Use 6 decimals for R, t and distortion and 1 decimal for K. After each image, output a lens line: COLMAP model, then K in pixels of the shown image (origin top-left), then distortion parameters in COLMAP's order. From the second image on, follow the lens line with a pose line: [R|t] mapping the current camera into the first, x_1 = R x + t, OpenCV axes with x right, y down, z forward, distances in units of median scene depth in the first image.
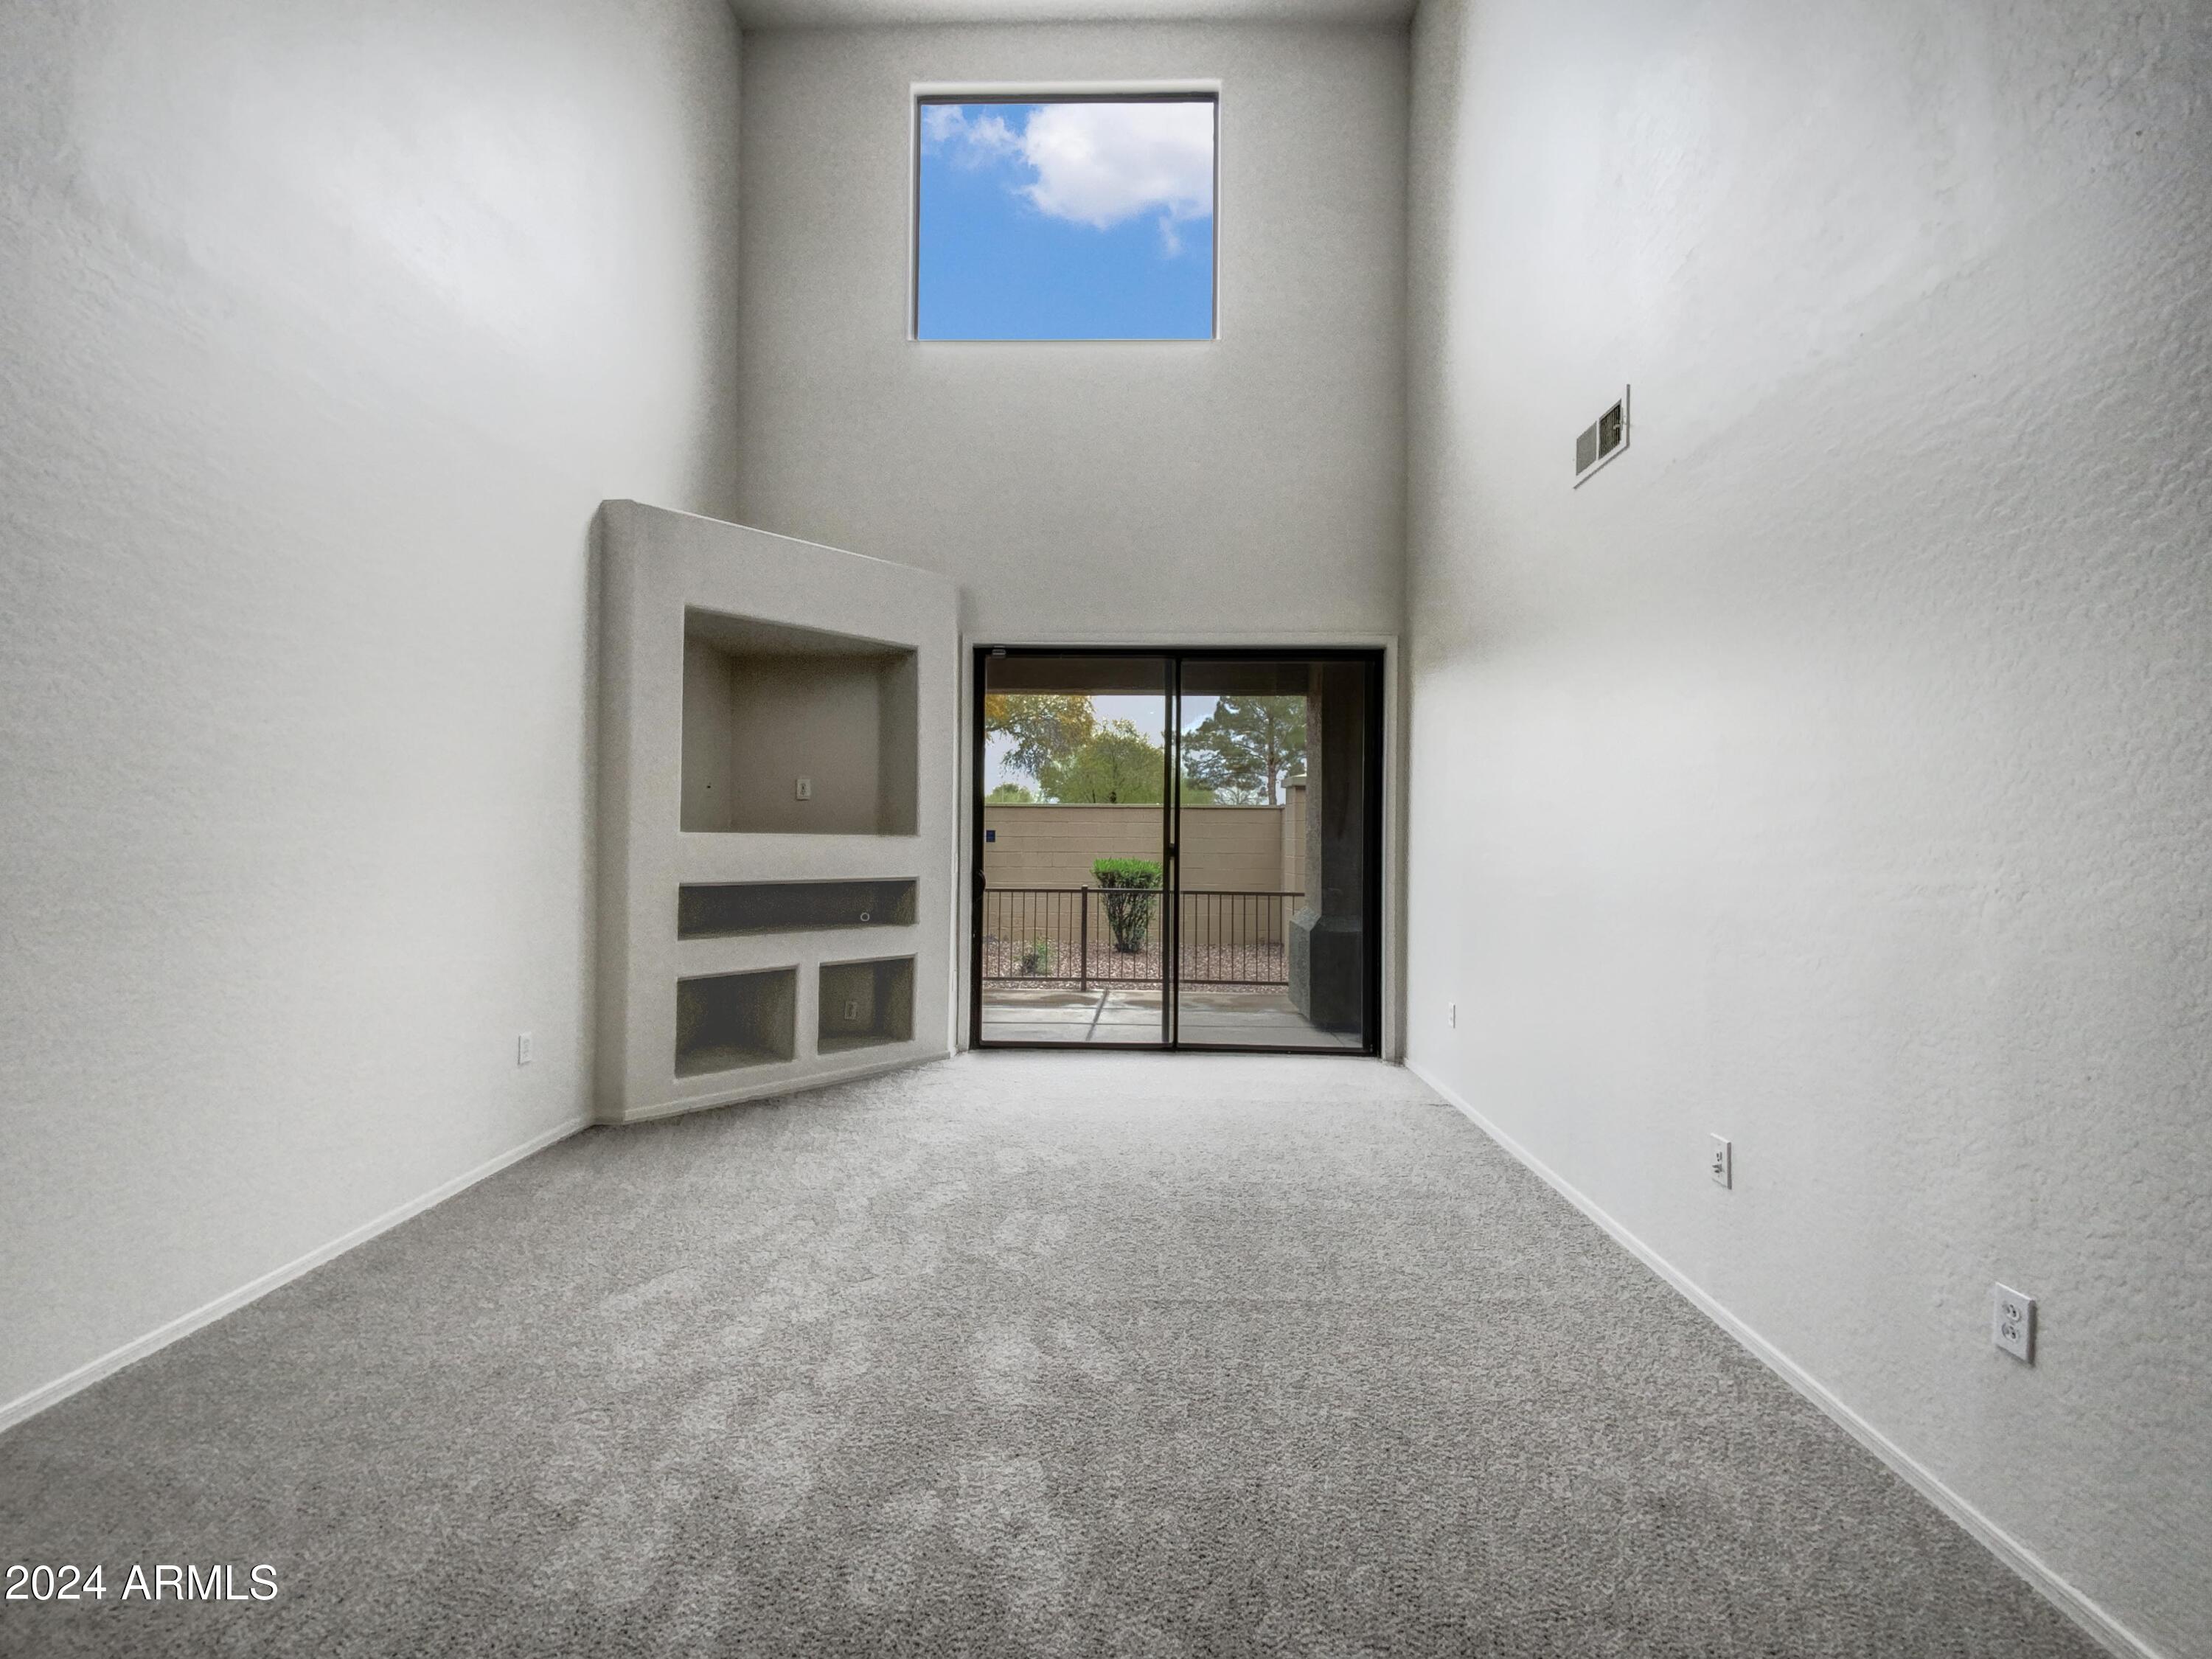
lens RADIAL K [[880.5, 0, 1095.6], [0, 880.5, 835.6], [0, 0, 1]] dist [0.017533, -0.002181]
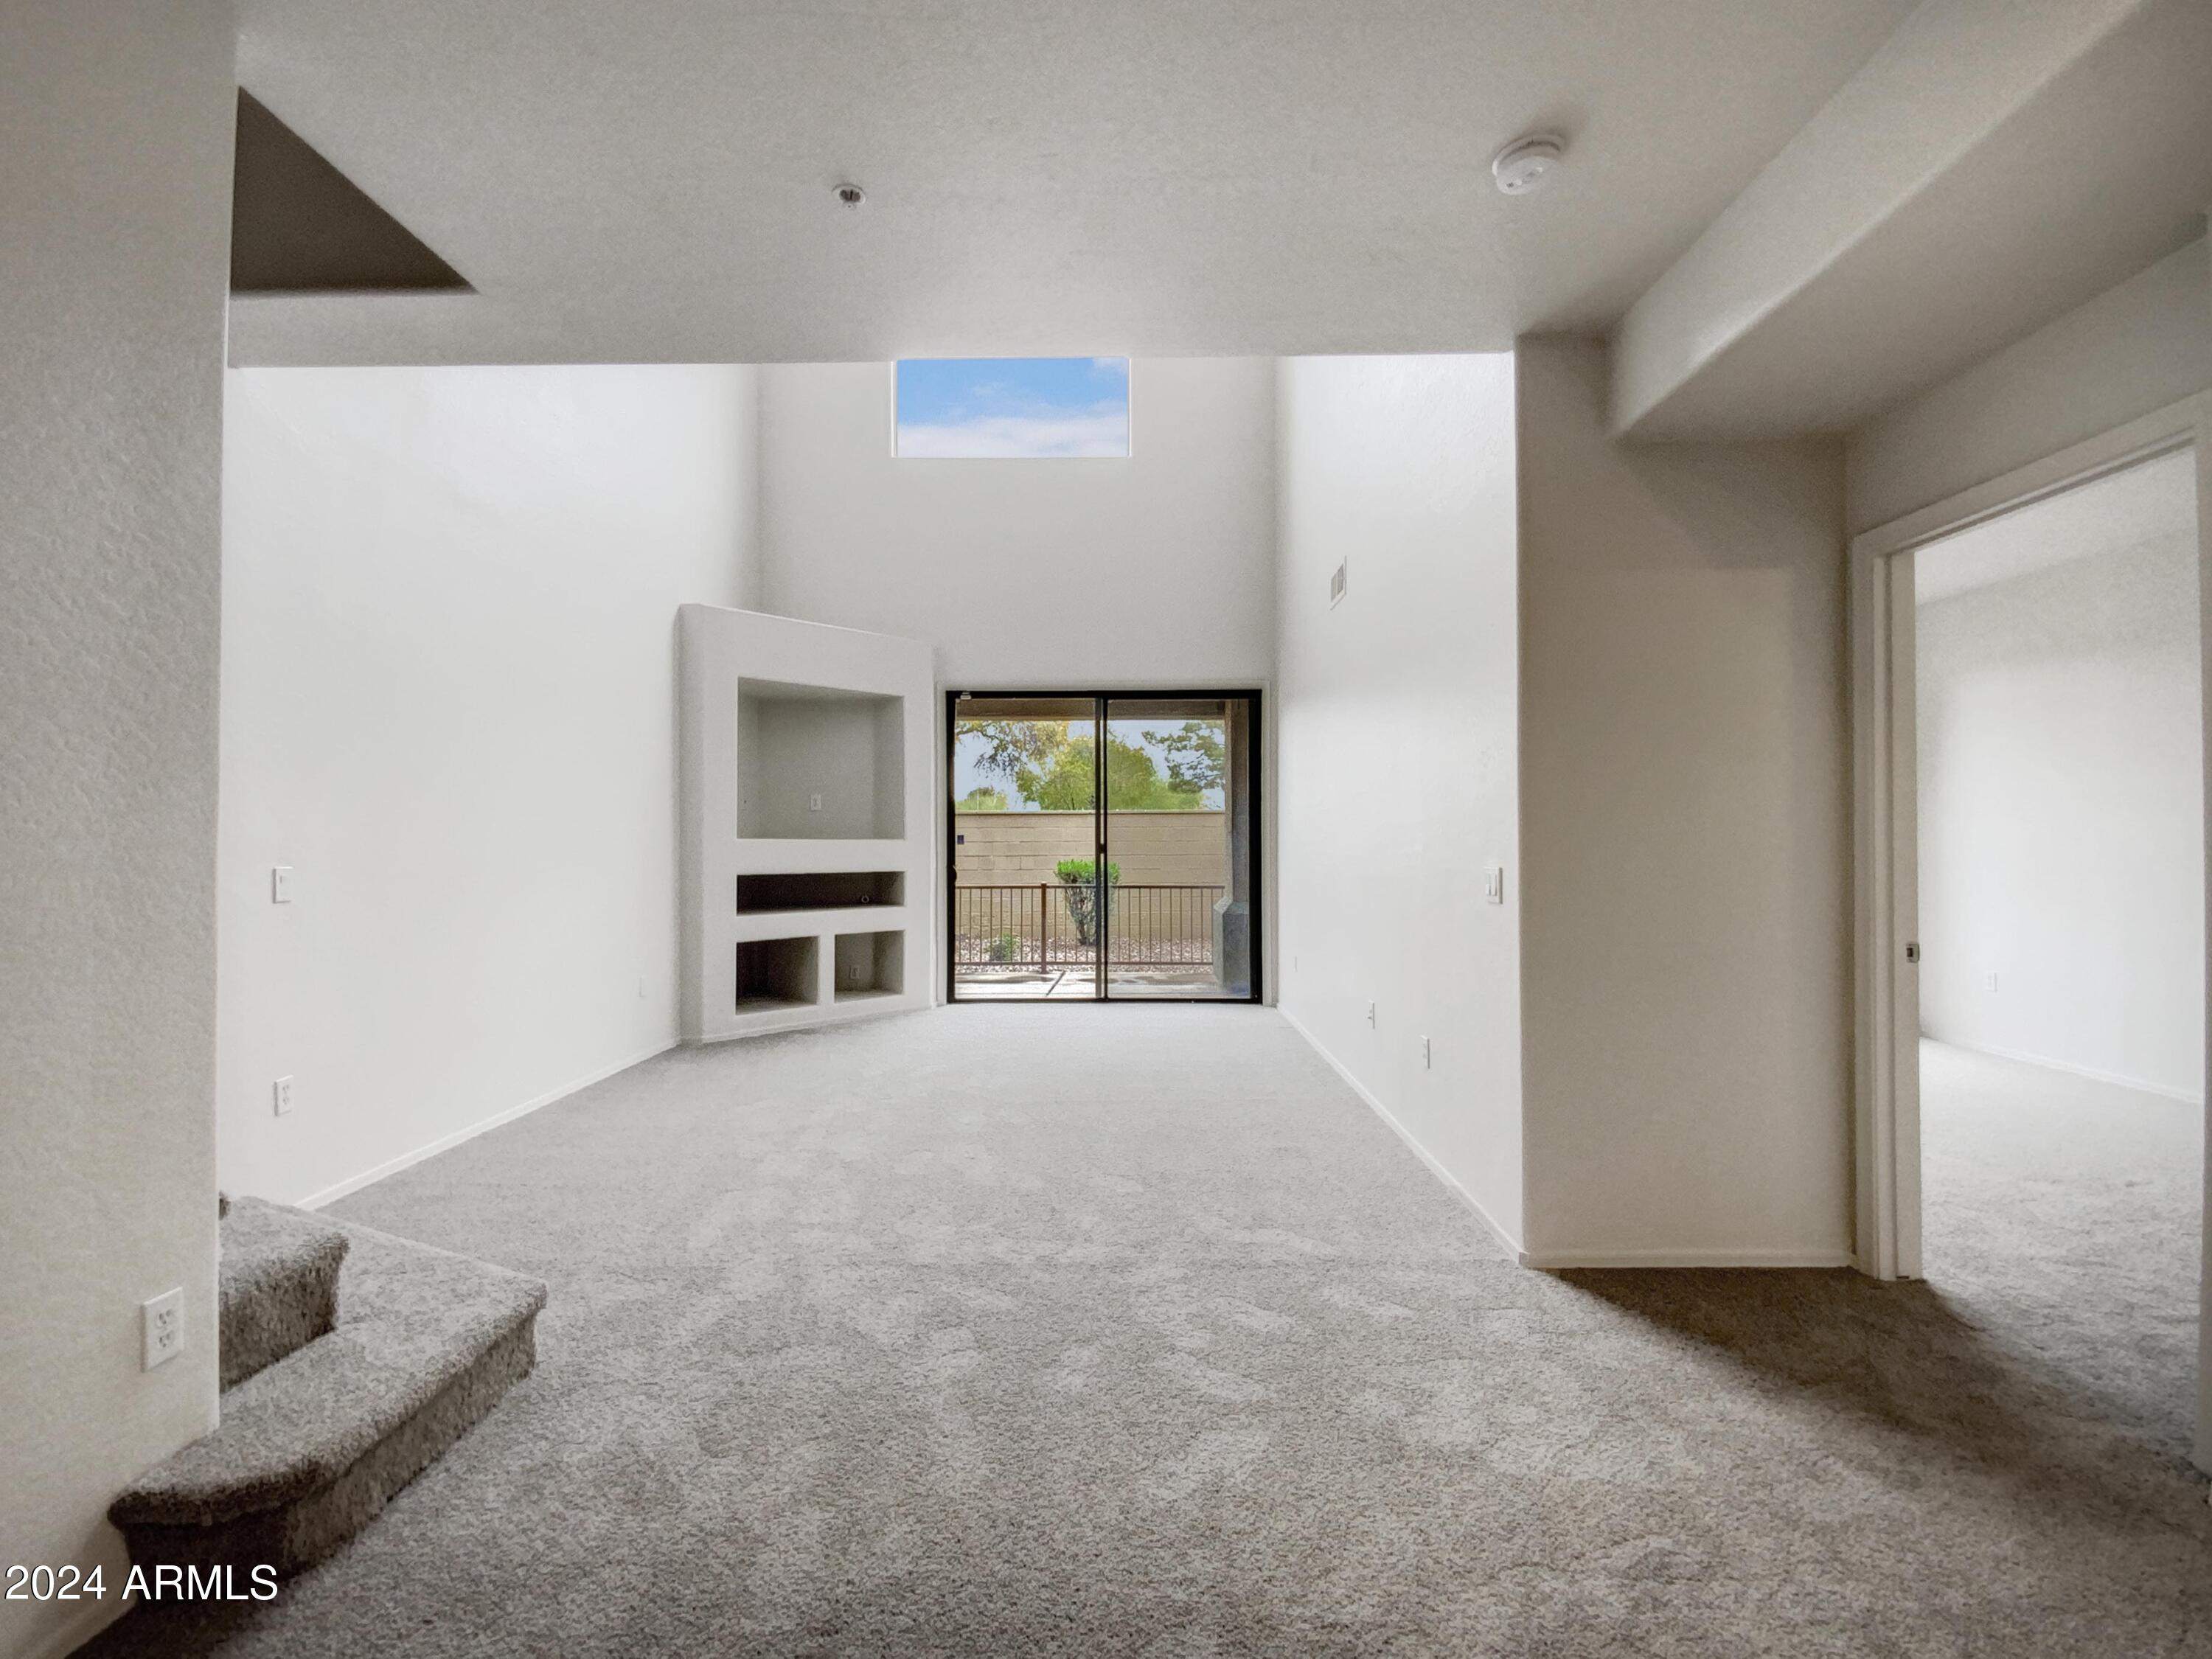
lens RADIAL K [[1017.2, 0, 1126.4], [0, 1017.2, 826.3], [0, 0, 1]] dist [0.002297, -0.000051]
pose [[0.999133, -0.014532, 0.039020, 0.059796], [0.015190, 0.999747, -0.016619, 0.009230], [-0.038769, 0.017198, 0.999100, -0.448462]]
